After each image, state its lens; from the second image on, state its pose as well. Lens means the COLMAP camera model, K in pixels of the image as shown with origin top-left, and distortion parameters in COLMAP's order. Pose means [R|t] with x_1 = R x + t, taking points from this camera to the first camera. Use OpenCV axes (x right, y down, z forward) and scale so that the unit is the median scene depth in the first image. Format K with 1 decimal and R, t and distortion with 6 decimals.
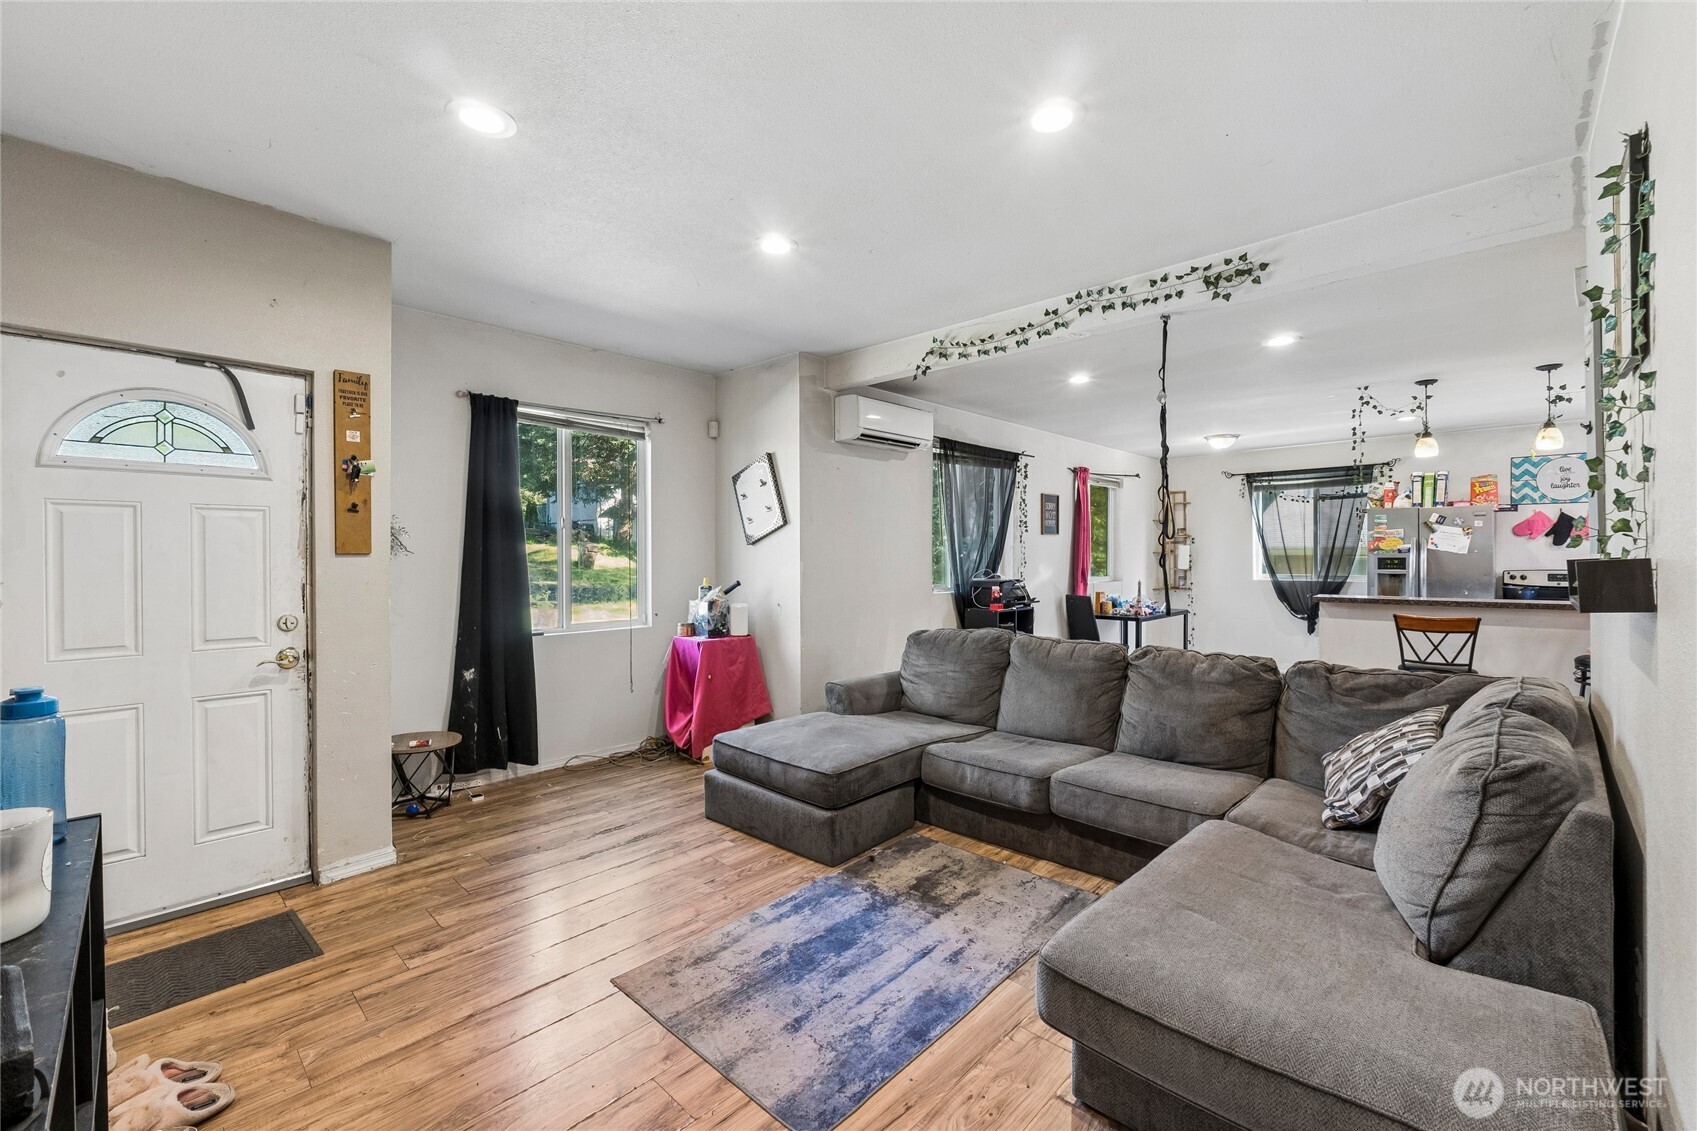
lens RADIAL K [[700.6, 0, 867.0], [0, 700.6, 560.7], [0, 0, 1]] dist [-0.013266, 0.000185]
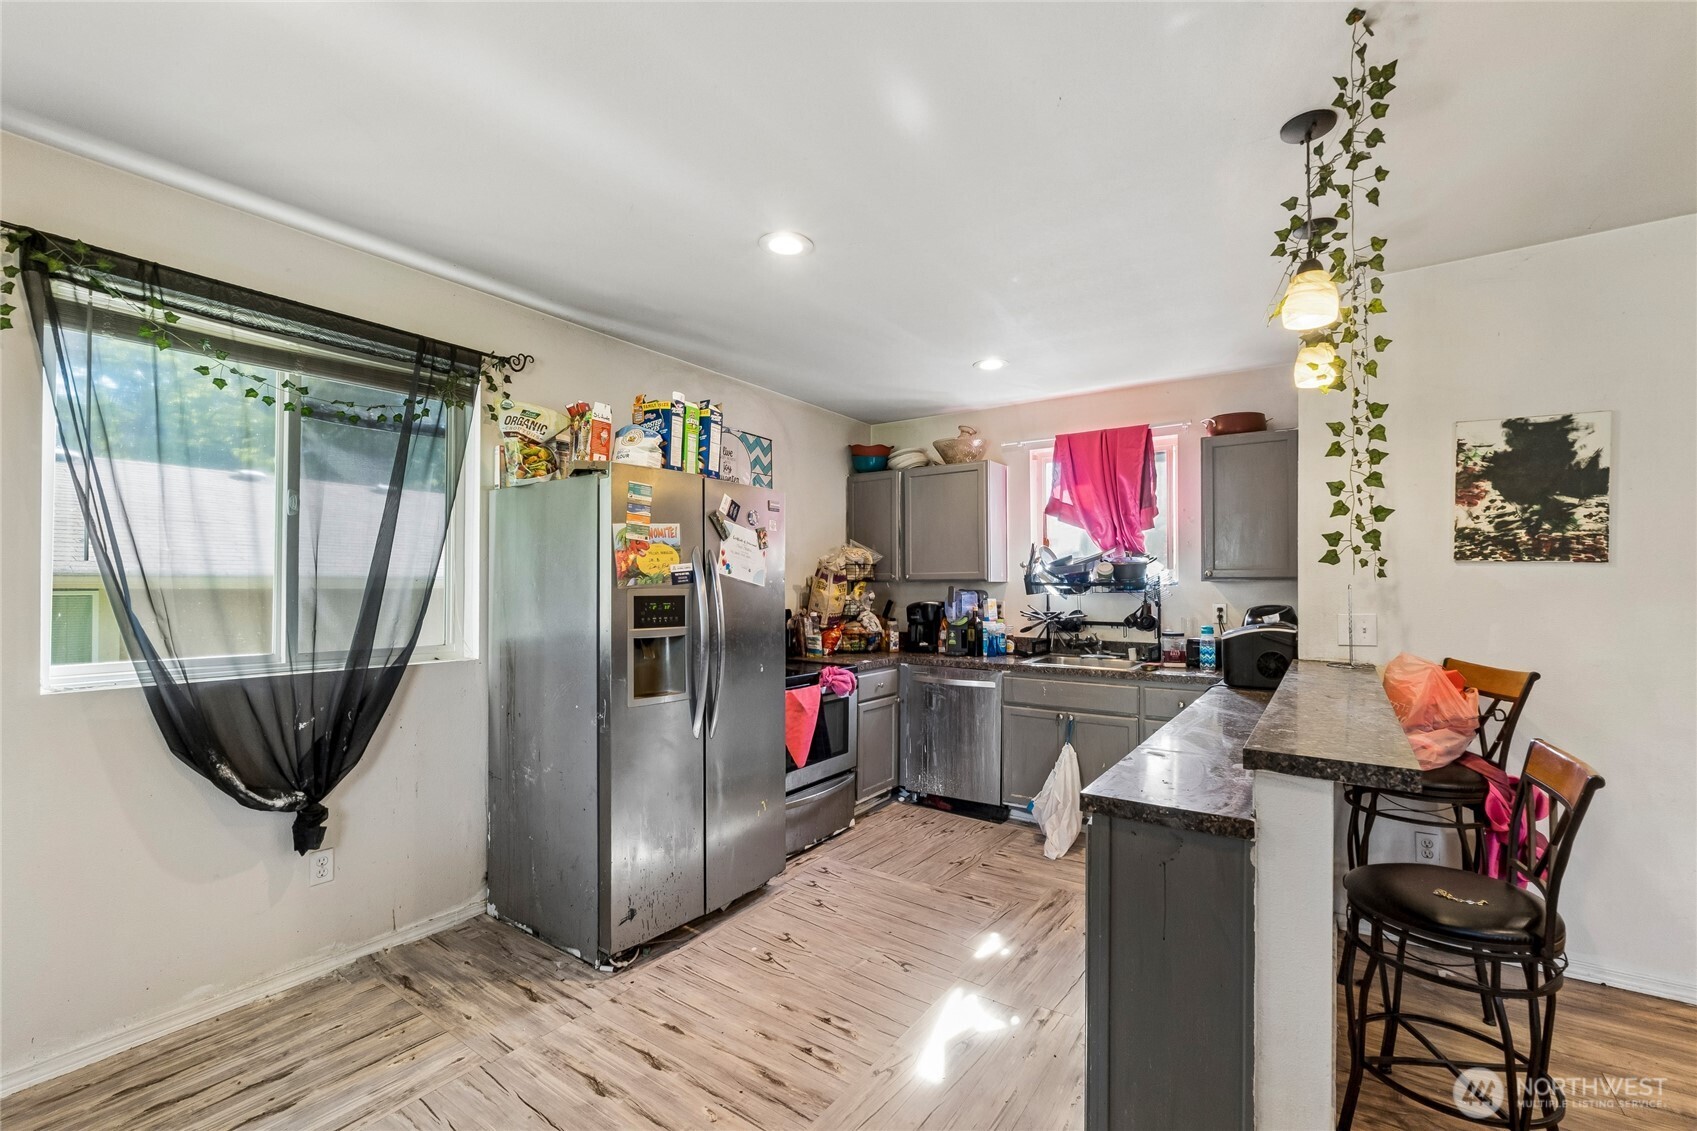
lens RADIAL K [[730.4, 0, 847.4], [0, 730.4, 578.1], [0, 0, 1]] dist [-0.003285, -0.000532]
pose [[-0.161914, 0.018695, 0.986628, 0.442297], [0.008223, 0.999811, -0.017596, -0.008233], [-0.986771, 0.005264, -0.162037, 1.274324]]
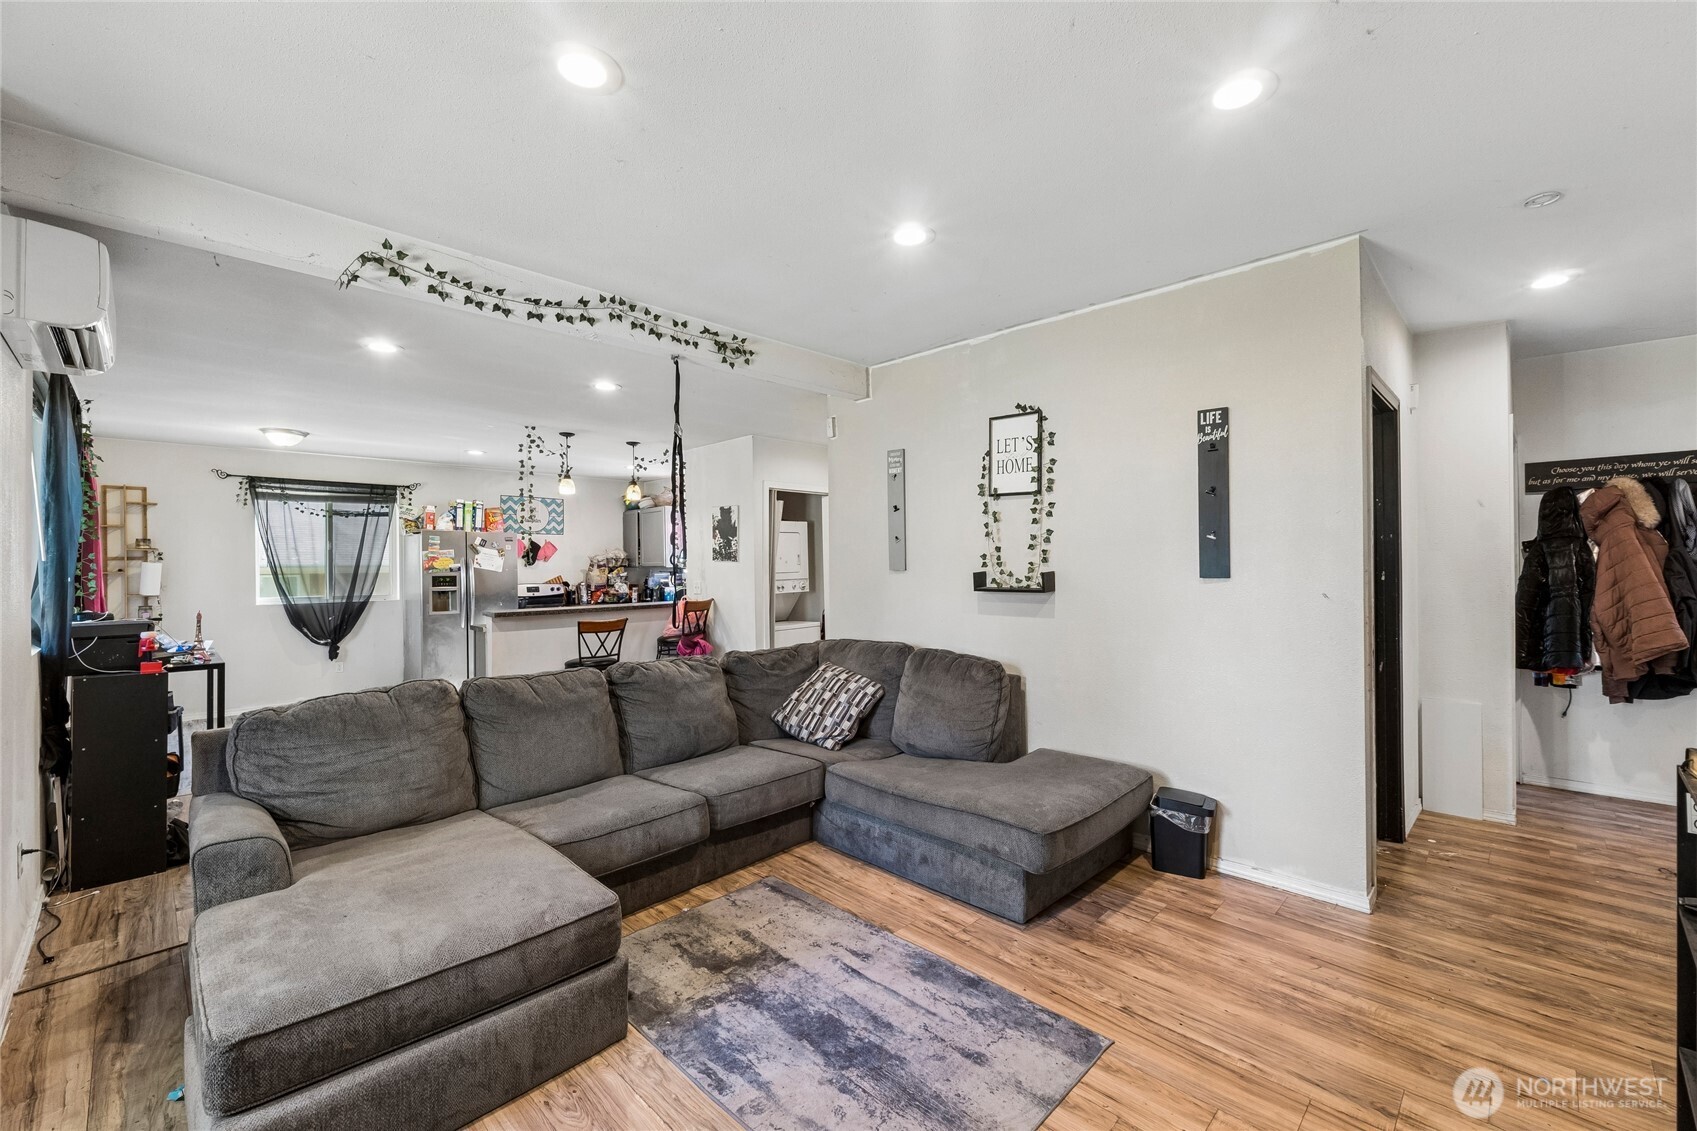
lens RADIAL K [[706.1, 0, 848.5], [0, 706.1, 565.5], [0, 0, 1]] dist [-0.009987, 0.000021]
pose [[0.027401, 0.004124, 0.999616, -0.431386], [0.015871, 0.999864, -0.004560, -0.007466], [-0.999499, 0.015990, 0.027332, 0.449144]]
